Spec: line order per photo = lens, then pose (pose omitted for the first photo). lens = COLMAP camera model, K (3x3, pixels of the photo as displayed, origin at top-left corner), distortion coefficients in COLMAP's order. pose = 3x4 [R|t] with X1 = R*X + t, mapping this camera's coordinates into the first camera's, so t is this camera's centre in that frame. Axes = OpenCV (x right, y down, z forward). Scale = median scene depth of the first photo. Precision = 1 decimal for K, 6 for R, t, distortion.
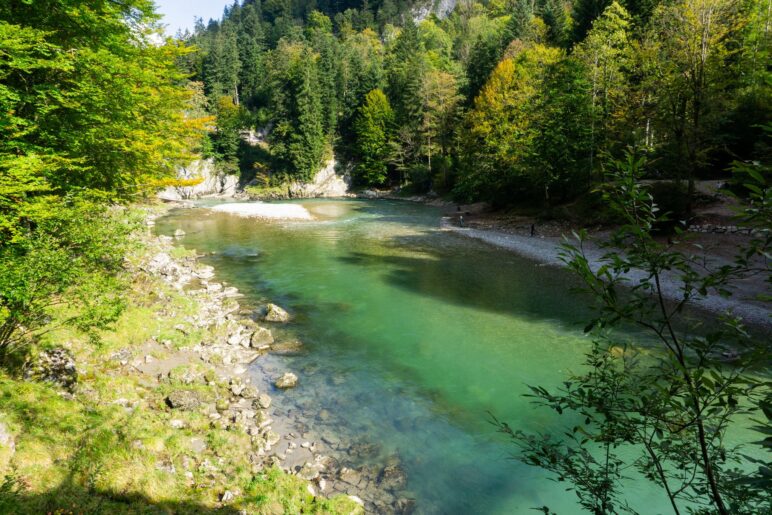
lens RADIAL K [[547.3, 0, 384.4], [0, 547.3, 251.0], [0, 0, 1]] dist [0.030258, -0.016876]
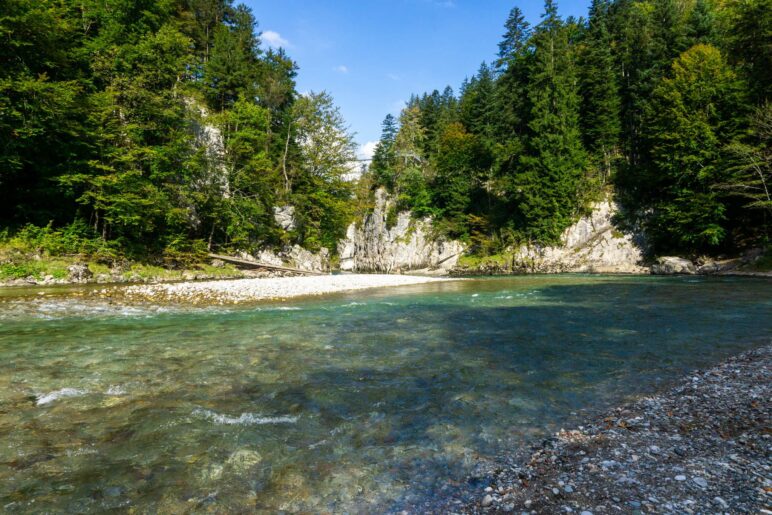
lens RADIAL K [[547.3, 0, 386.8], [0, 547.3, 251.8], [0, 0, 1]] dist [0.030258, -0.016876]
pose [[0.786387, -0.012184, -0.617614, 0.063302], [-0.094545, 0.985652, -0.139826, -0.029681], [0.610457, 0.168350, 0.773952, 0.497929]]
